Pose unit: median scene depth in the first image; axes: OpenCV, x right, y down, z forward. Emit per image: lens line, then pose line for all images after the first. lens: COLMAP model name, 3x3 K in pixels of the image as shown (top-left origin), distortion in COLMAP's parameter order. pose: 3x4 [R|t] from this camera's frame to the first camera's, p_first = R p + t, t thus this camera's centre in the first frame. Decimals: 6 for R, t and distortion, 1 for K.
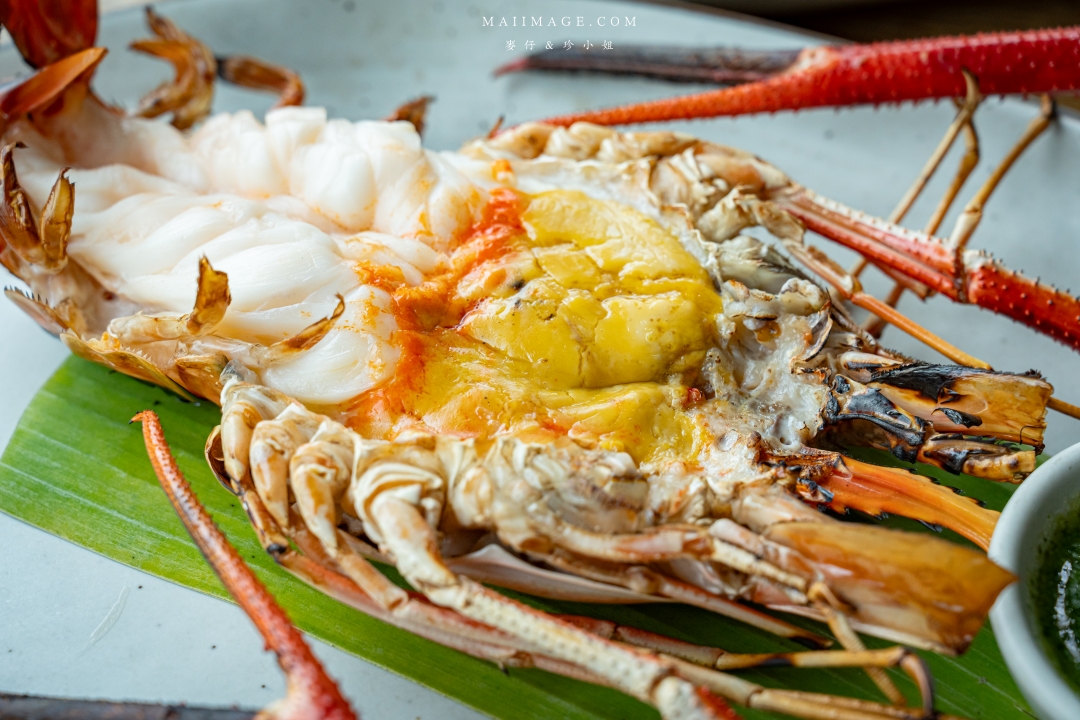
lens RADIAL K [[2129.7, 0, 540.0], [0, 2129.7, 360.0], [0, 0, 1]] dist [0.015864, -0.007950]
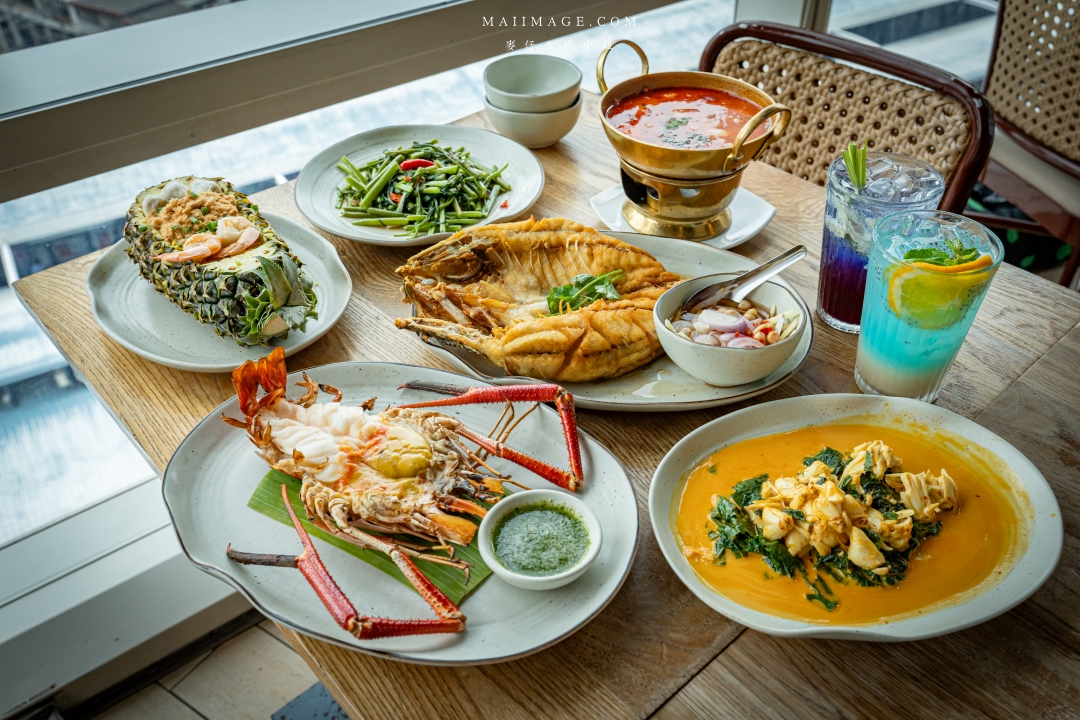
lens RADIAL K [[947.6, 0, 540.0], [0, 947.6, 360.0], [0, 0, 1]] dist [-0.003574, -0.002537]
pose [[0.998939, 0.004997, -0.045782, 0.372138], [-0.008678, 0.996713, -0.080547, -0.068377], [0.045229, 0.080858, 0.995699, -0.770386]]
